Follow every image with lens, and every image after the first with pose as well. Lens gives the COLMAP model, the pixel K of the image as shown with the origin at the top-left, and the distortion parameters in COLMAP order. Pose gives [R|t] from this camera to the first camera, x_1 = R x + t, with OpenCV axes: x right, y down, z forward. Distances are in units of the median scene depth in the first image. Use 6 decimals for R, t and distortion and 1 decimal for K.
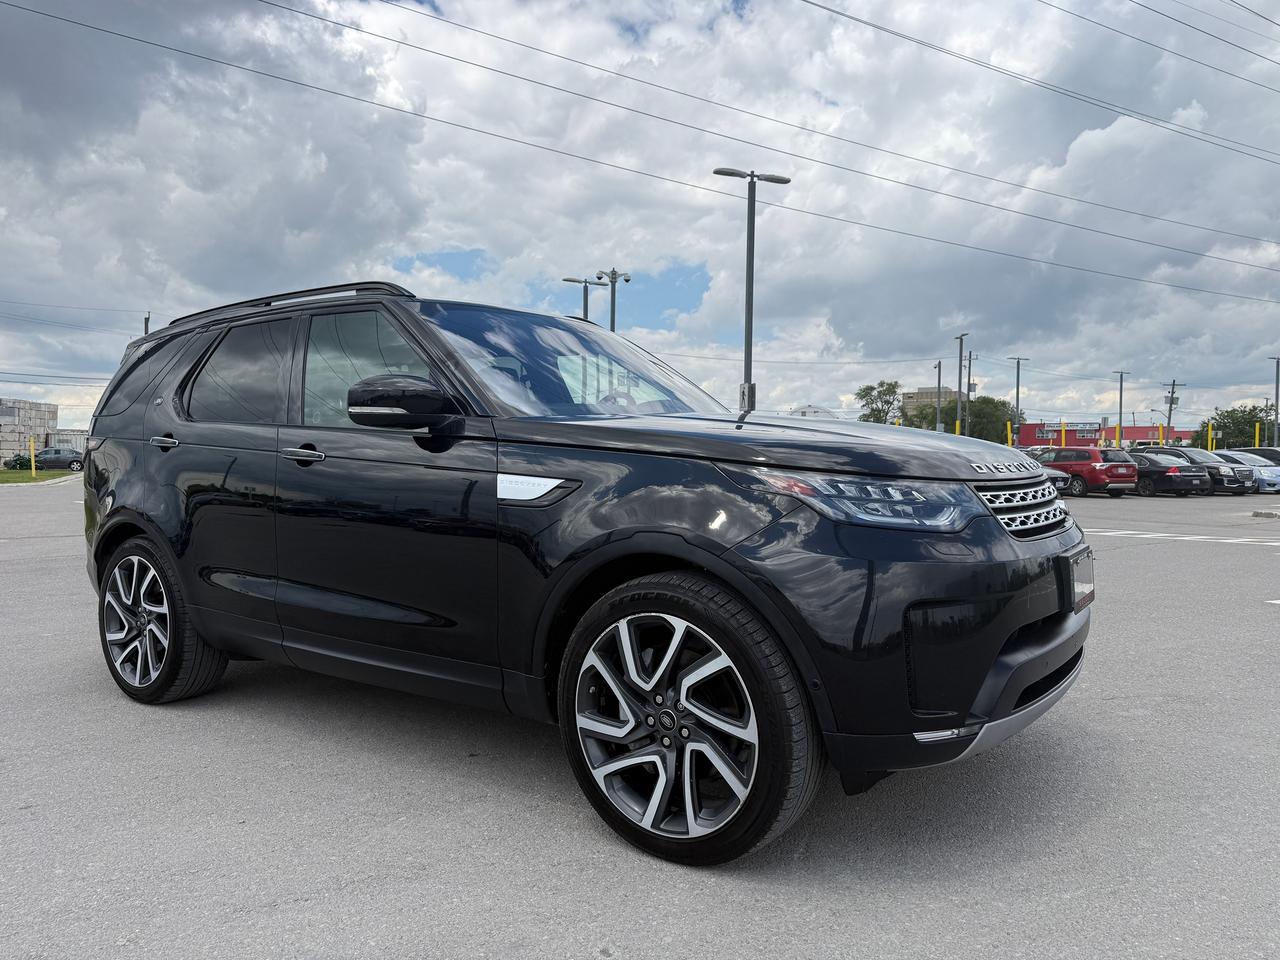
lens RADIAL K [[894.7, 0, 634.3], [0, 894.7, 482.5], [0, 0, 1]] dist [0.033278, -0.038223]
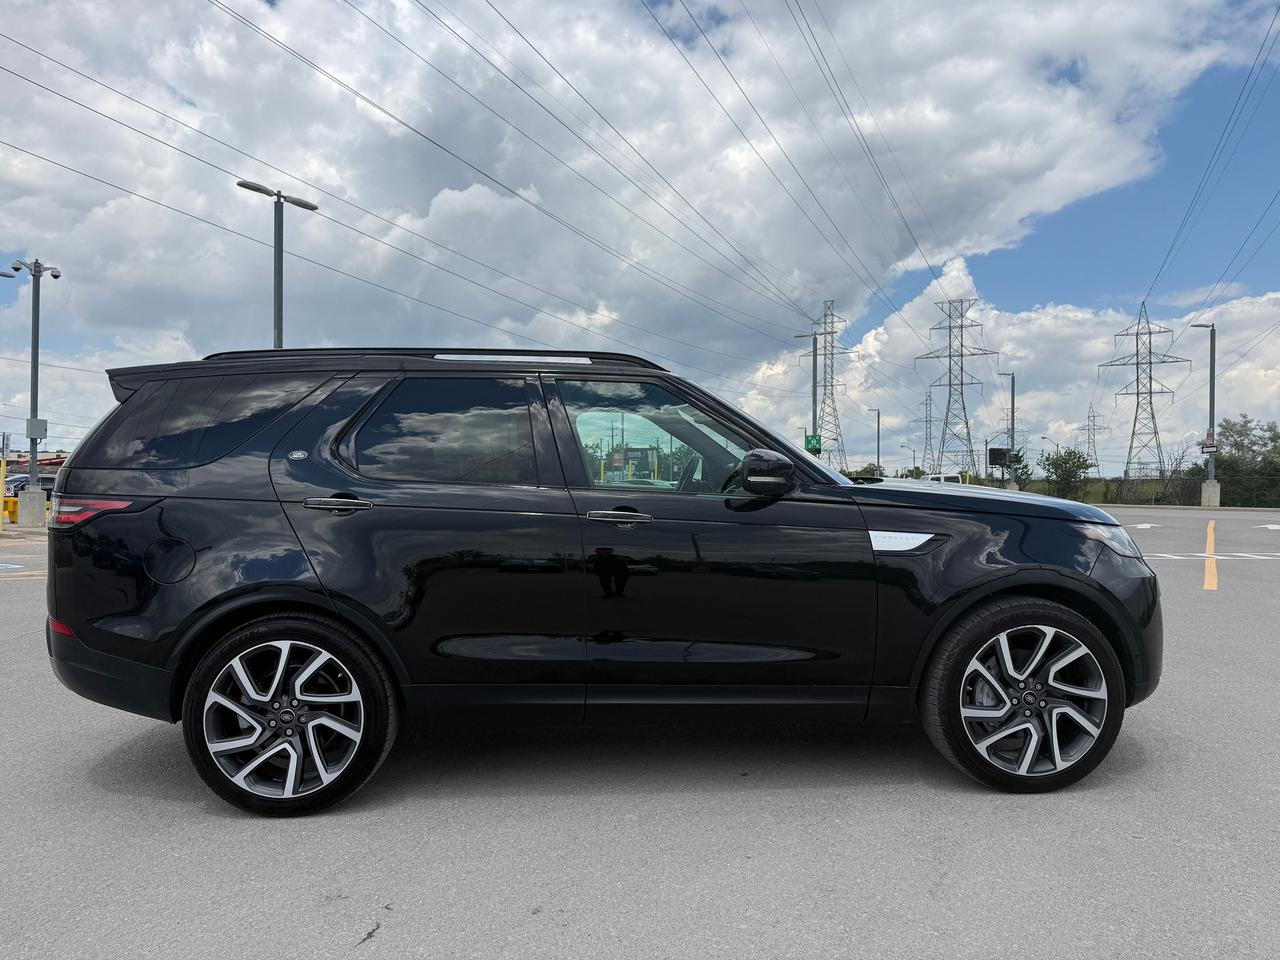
lens RADIAL K [[894.7, 0, 634.3], [0, 894.7, 482.5], [0, 0, 1]] dist [0.033278, -0.038223]
pose [[0.783360, -0.001244, 0.621567, -1.233667], [0.019862, 0.999537, -0.023031, -0.059628], [-0.621251, 0.030387, 0.783022, 0.209051]]
